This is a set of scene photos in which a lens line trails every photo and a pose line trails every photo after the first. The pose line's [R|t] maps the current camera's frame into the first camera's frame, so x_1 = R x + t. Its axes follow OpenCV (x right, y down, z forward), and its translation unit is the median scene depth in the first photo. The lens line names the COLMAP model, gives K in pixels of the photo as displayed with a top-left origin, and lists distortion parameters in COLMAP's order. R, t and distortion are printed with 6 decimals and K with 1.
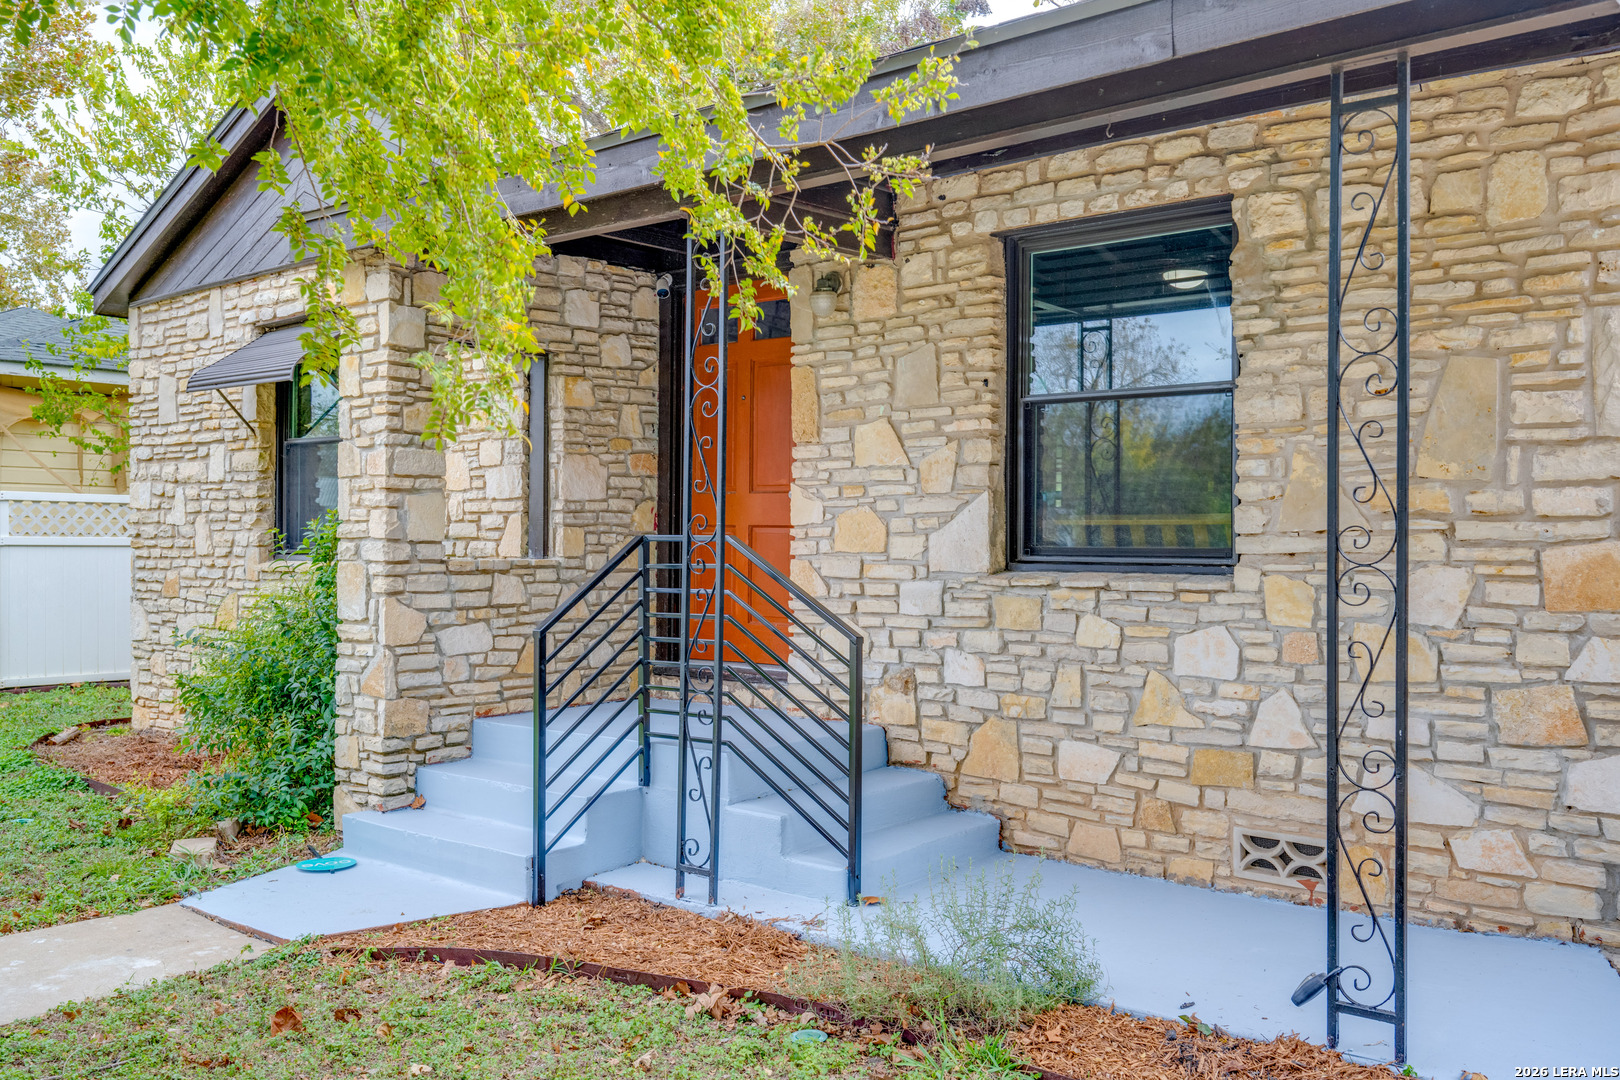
lens RADIAL K [[853.3, 0, 814.6], [0, 853.3, 543.3], [0, 0, 1]] dist [-0.001050, -0.000086]
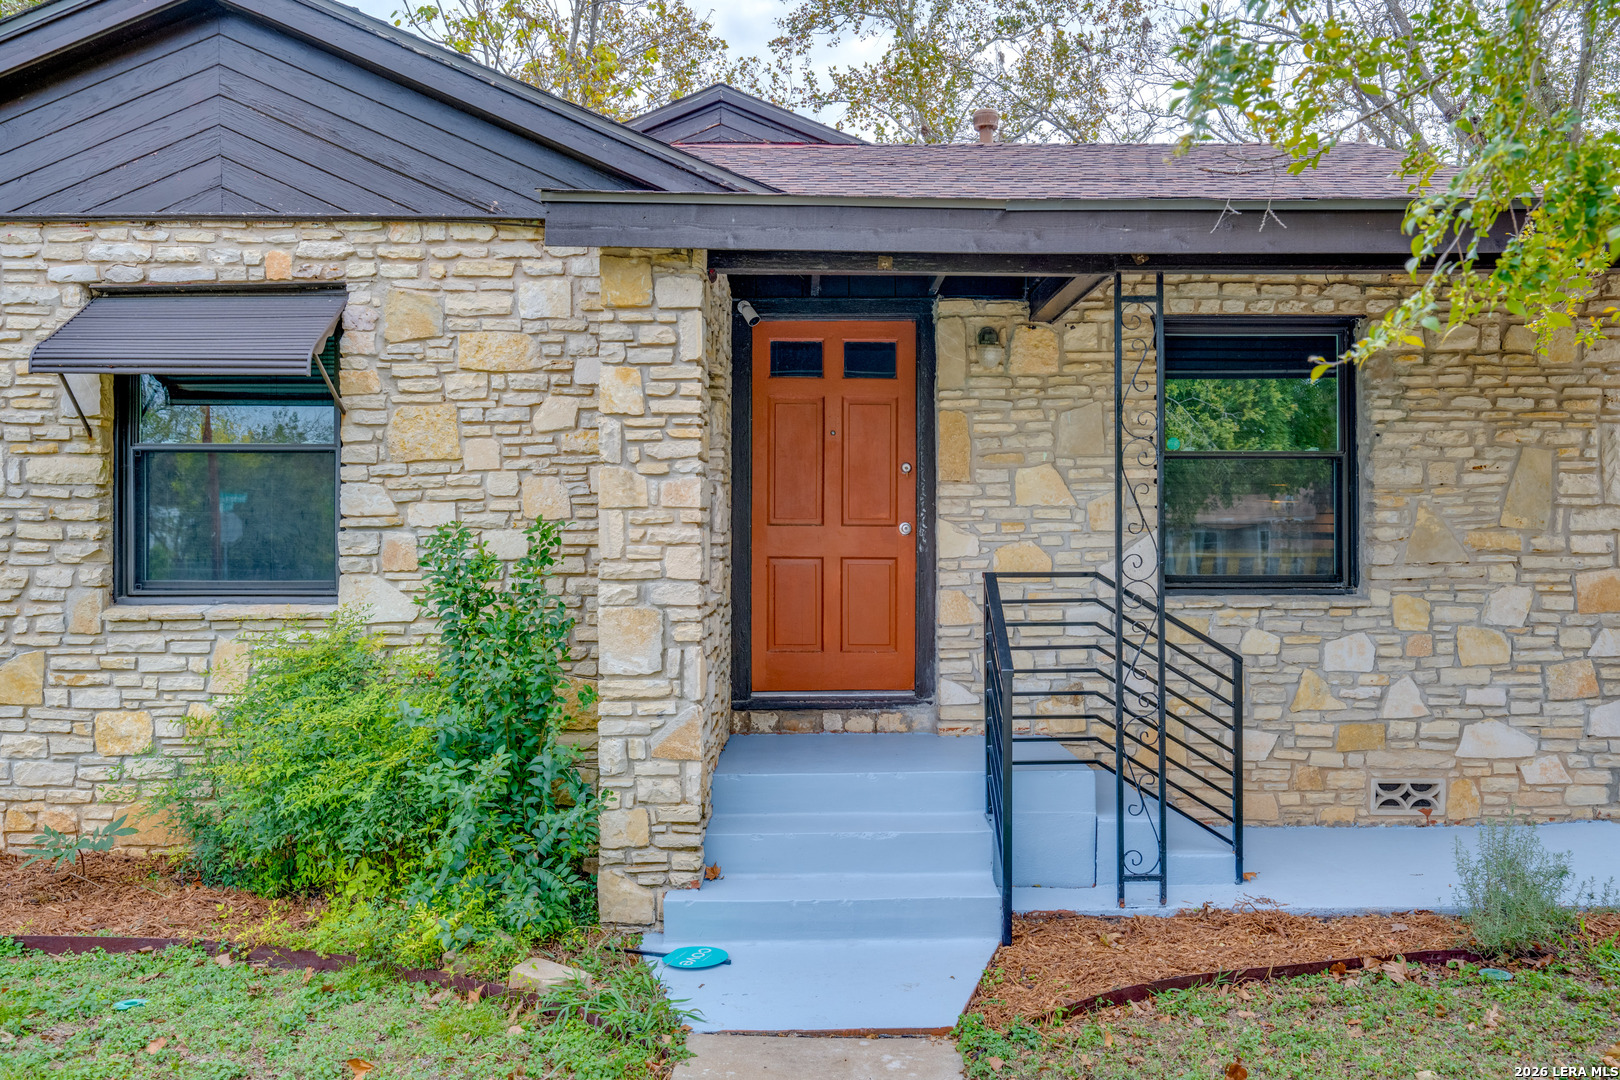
lens RADIAL K [[808.9, 0, 809.9], [0, 808.9, 567.3], [0, 0, 1]] dist [-0.000138, 0.000028]
pose [[0.899916, -0.013047, 0.435868, -0.925969], [0.011080, 0.999914, 0.007055, -0.027574], [-0.435922, -0.001519, 0.899983, 0.235755]]
